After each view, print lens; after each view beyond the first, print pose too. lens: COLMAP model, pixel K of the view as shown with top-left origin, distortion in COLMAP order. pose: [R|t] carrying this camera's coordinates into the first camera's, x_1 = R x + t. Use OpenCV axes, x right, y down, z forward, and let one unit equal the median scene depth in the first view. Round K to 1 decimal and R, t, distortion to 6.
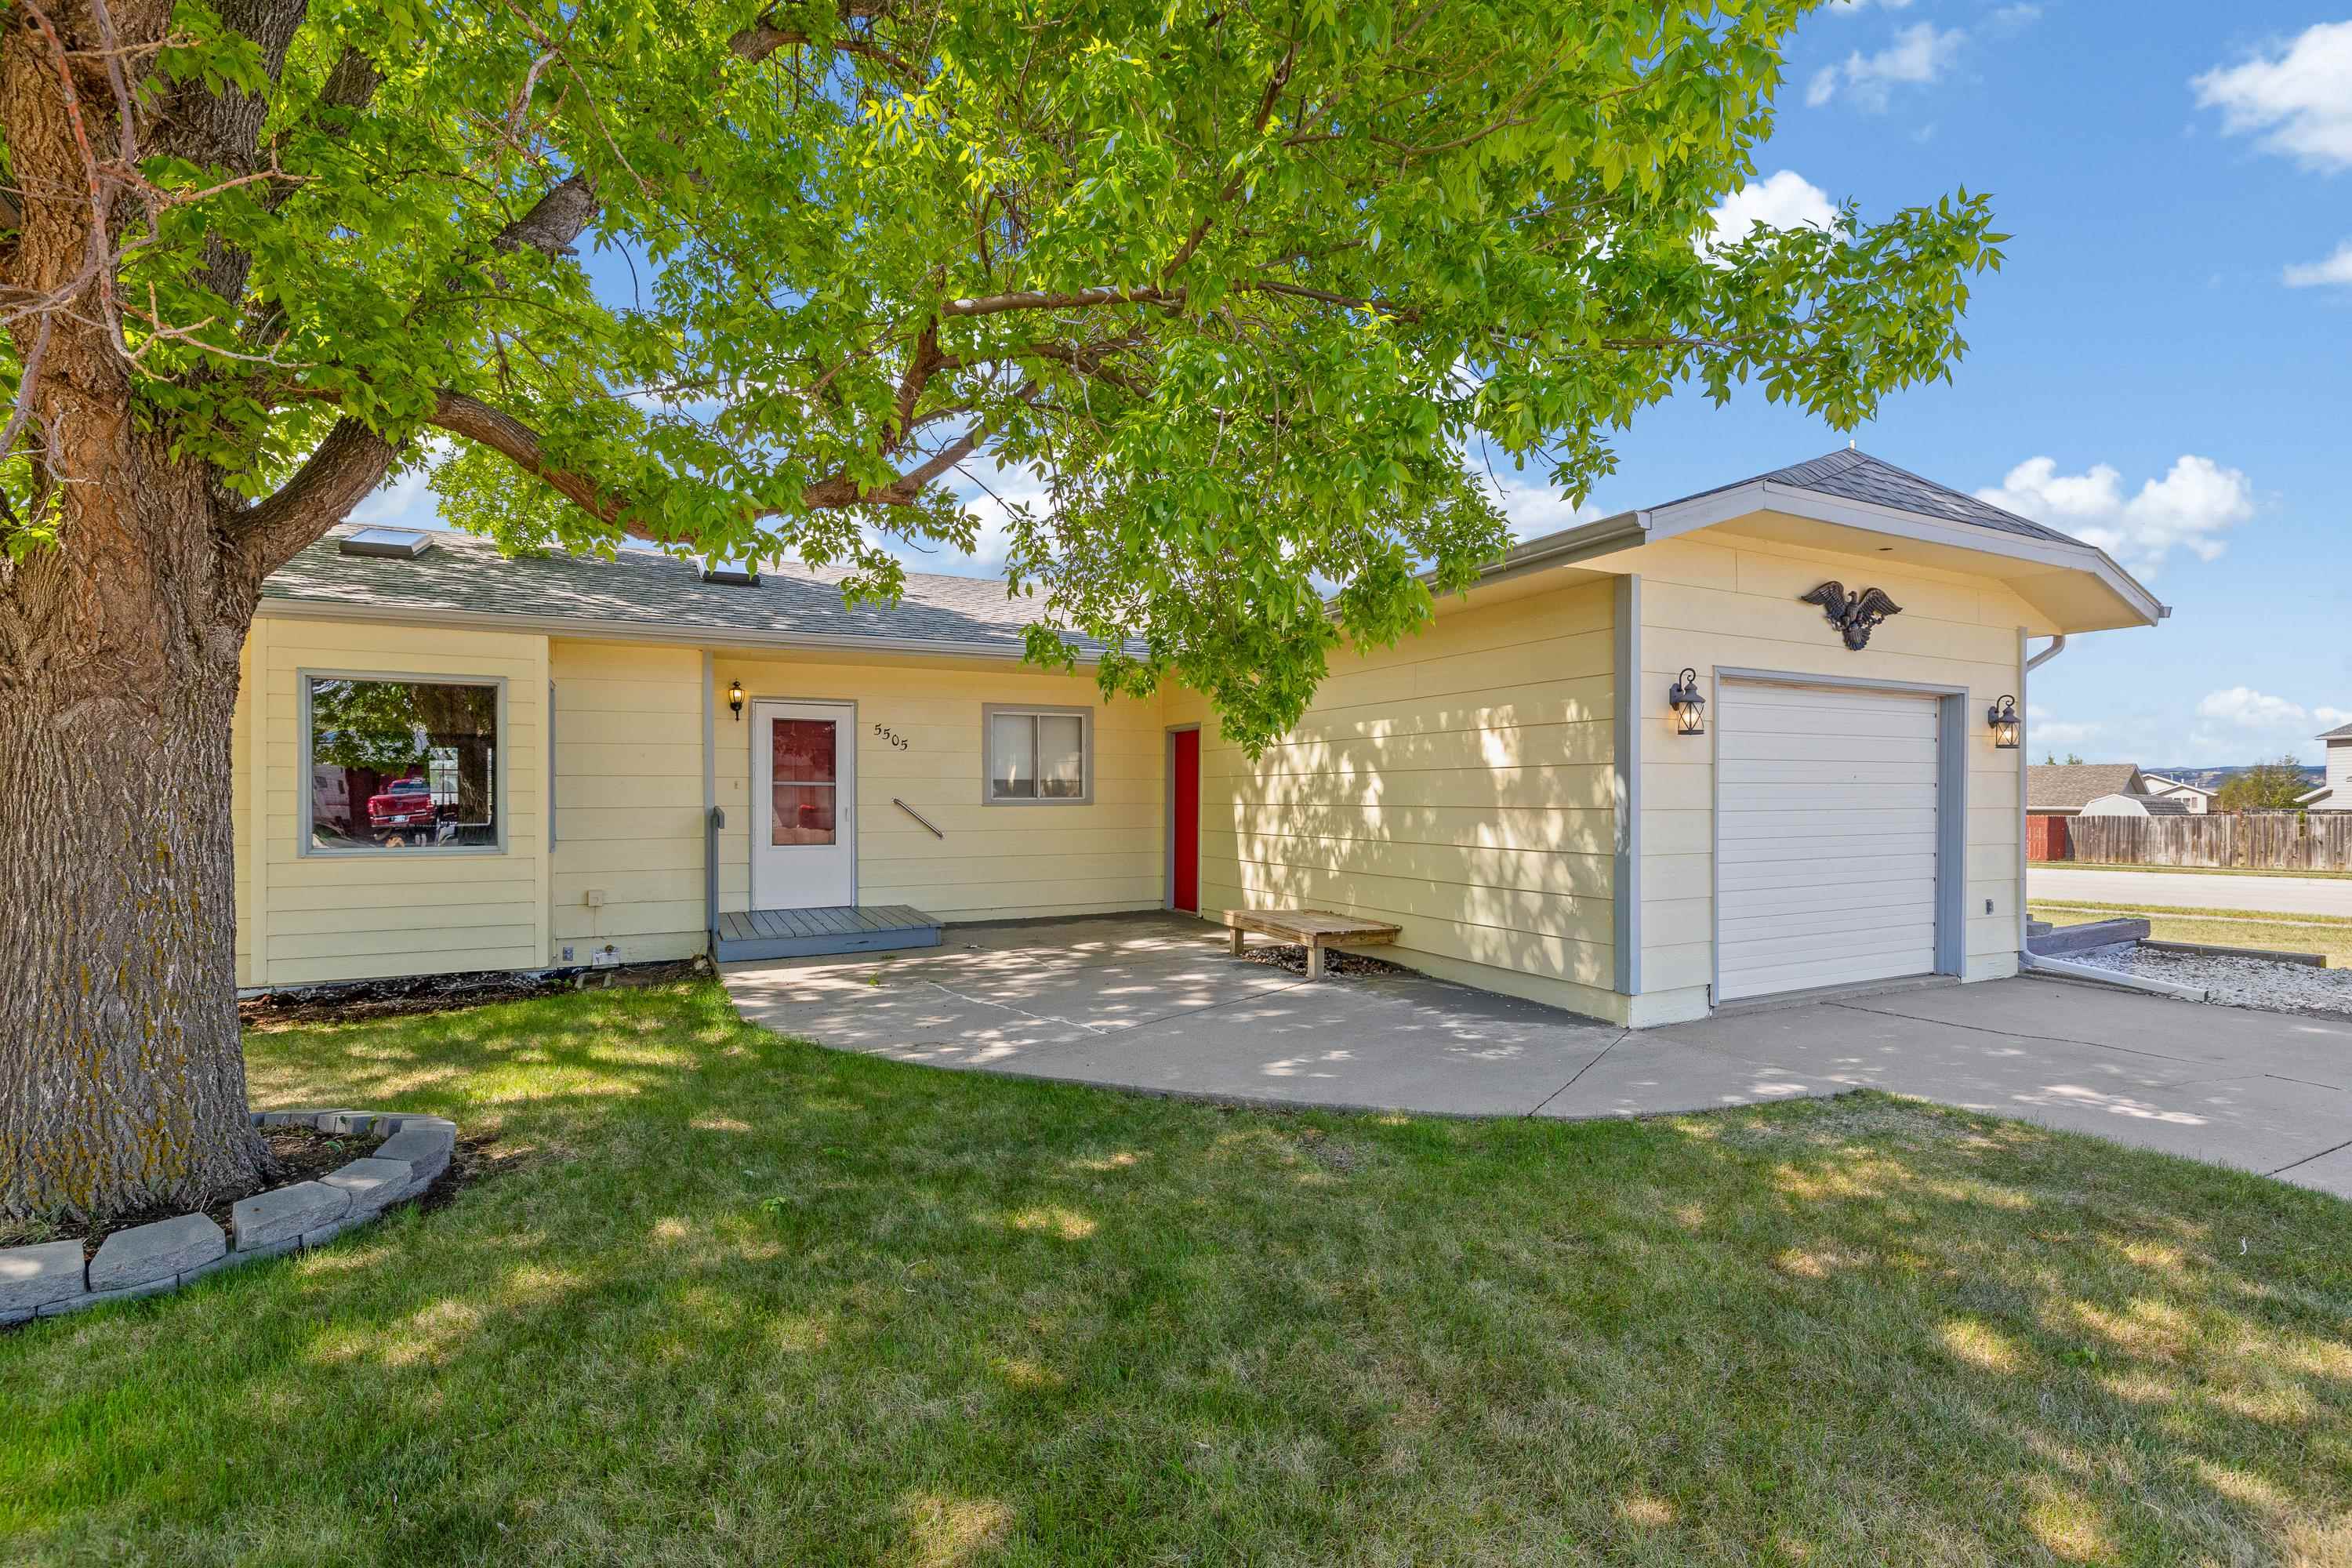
lens RADIAL K [[1098.1, 0, 1175.3], [0, 1098.1, 772.6], [0, 0, 1]] dist [-0.001441, -0.000523]
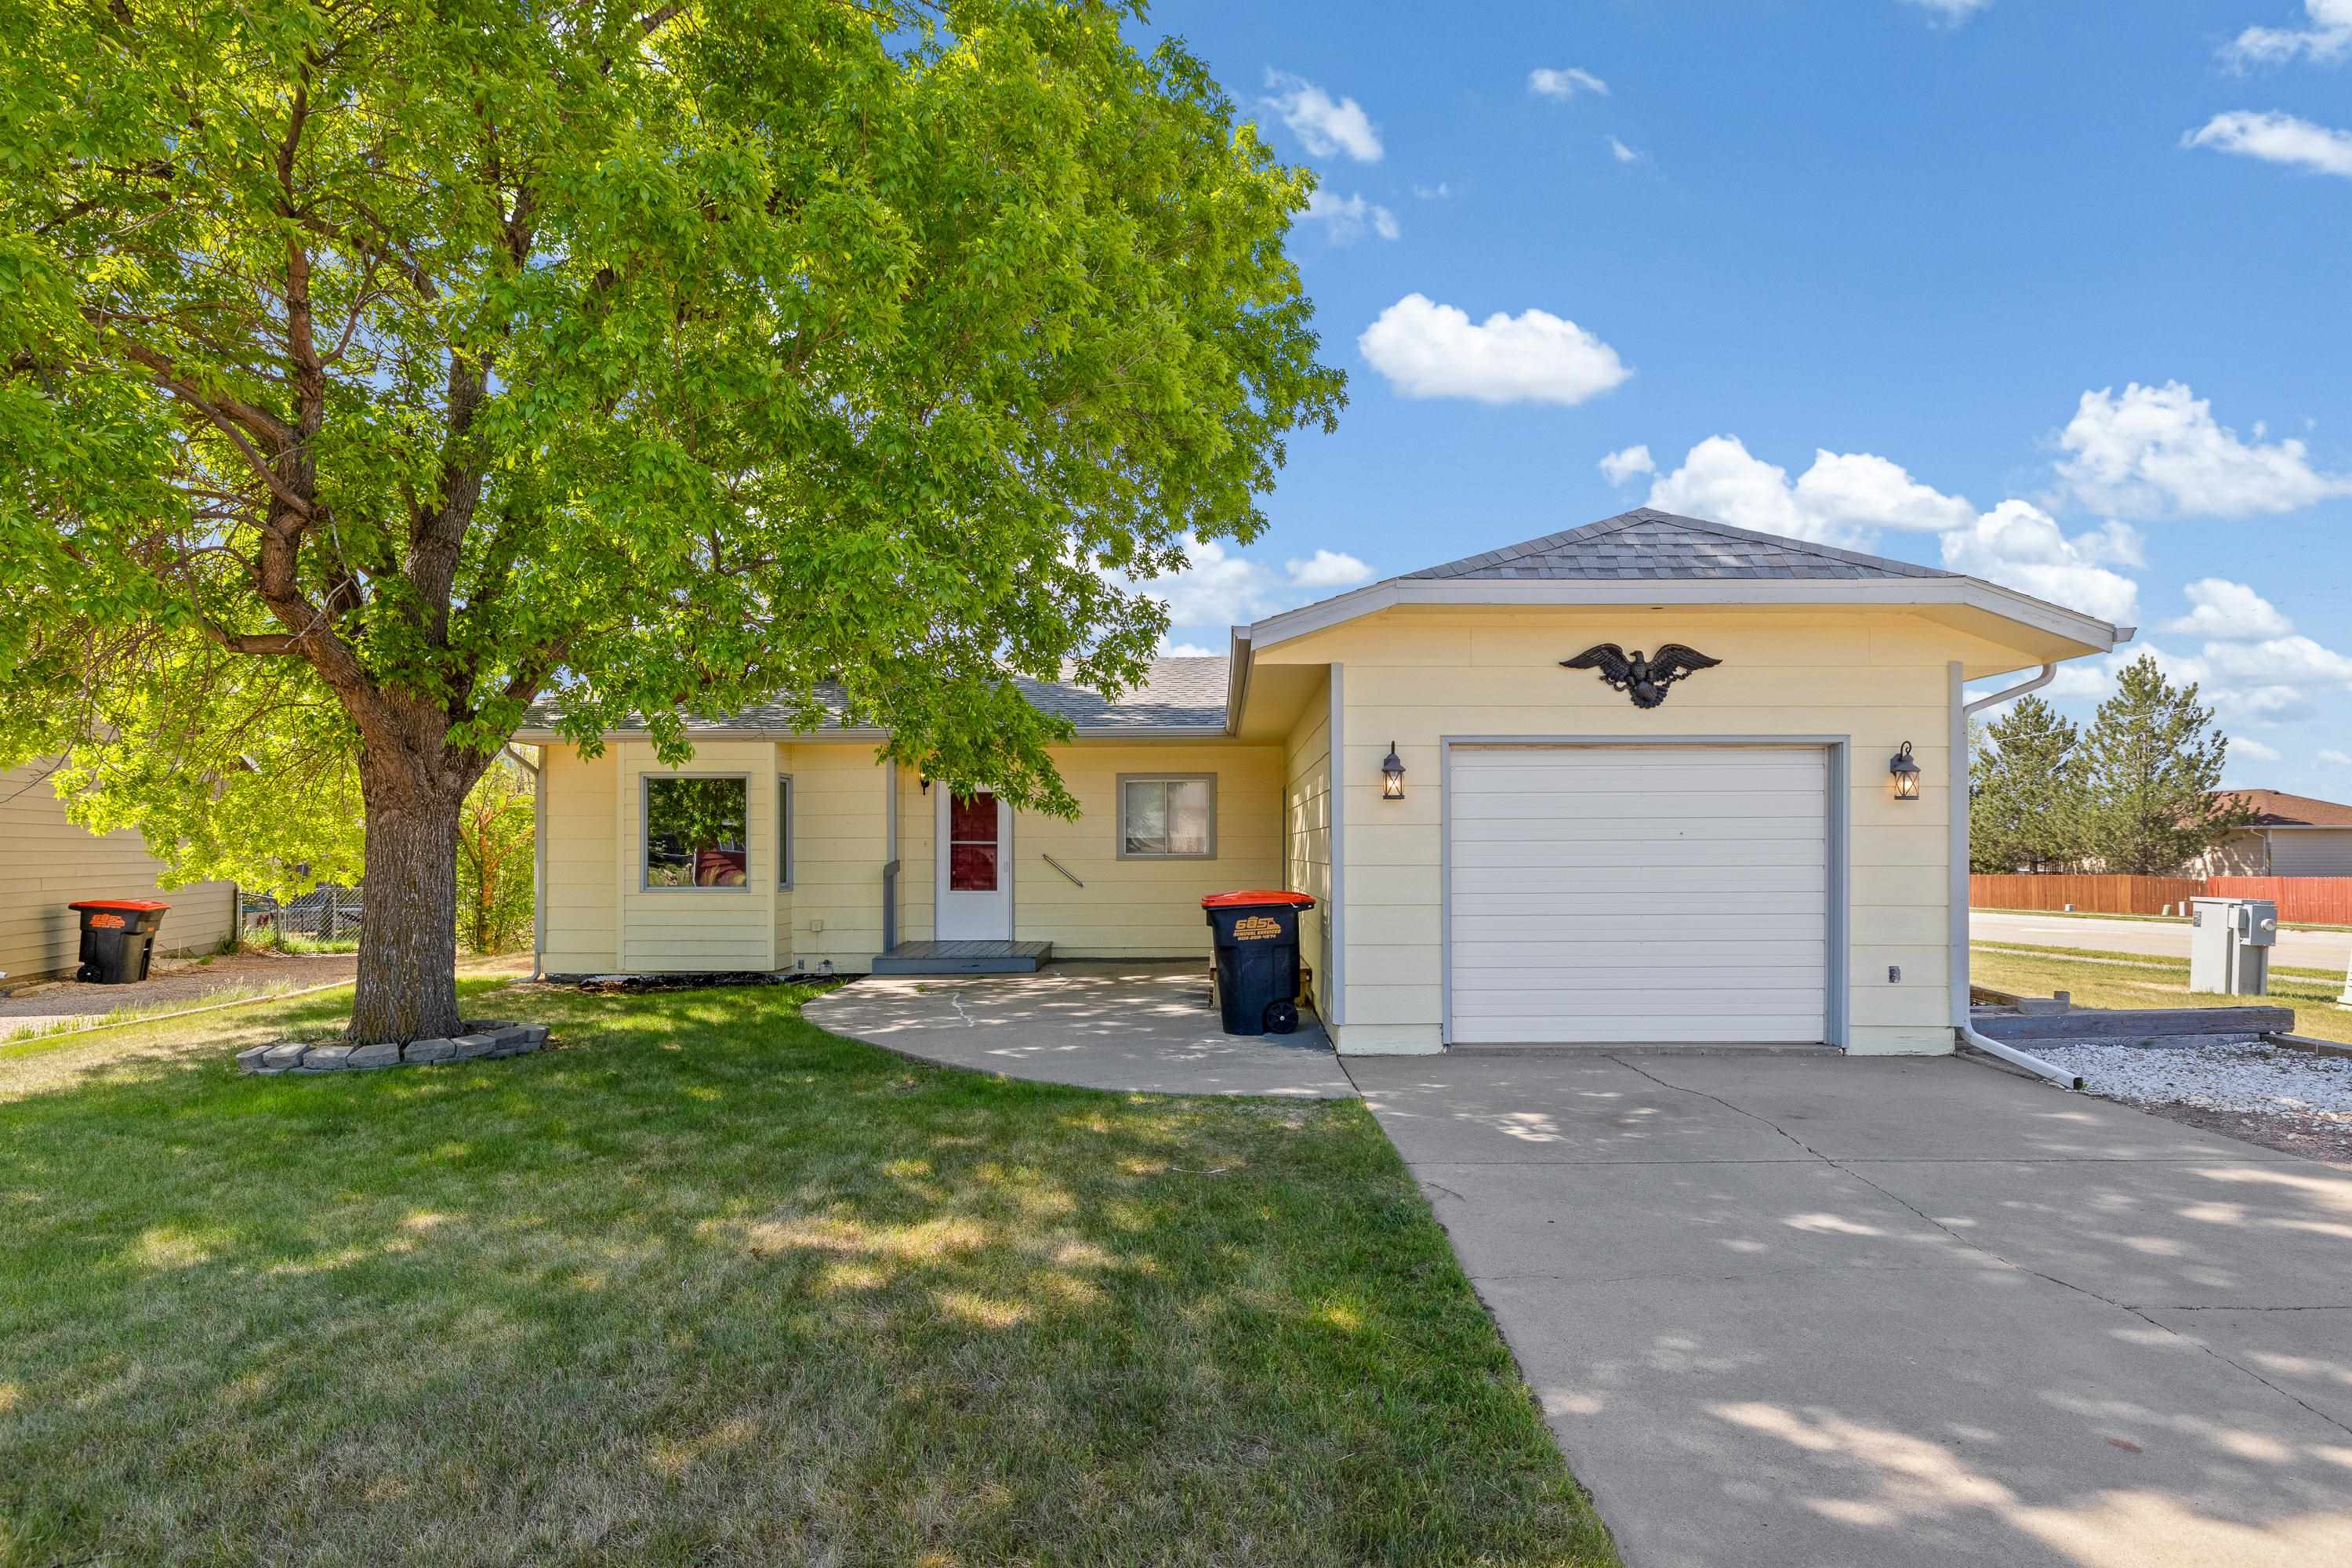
lens RADIAL K [[1231.8, 0, 1177.0], [0, 1231.8, 796.0], [0, 0, 1]] dist [-0.000163, 0.000507]
pose [[0.876899, -0.022925, -0.480128, 0.724535], [0.012386, 0.999608, -0.025108, -0.006855], [0.480515, 0.016070, 0.876839, -0.183690]]
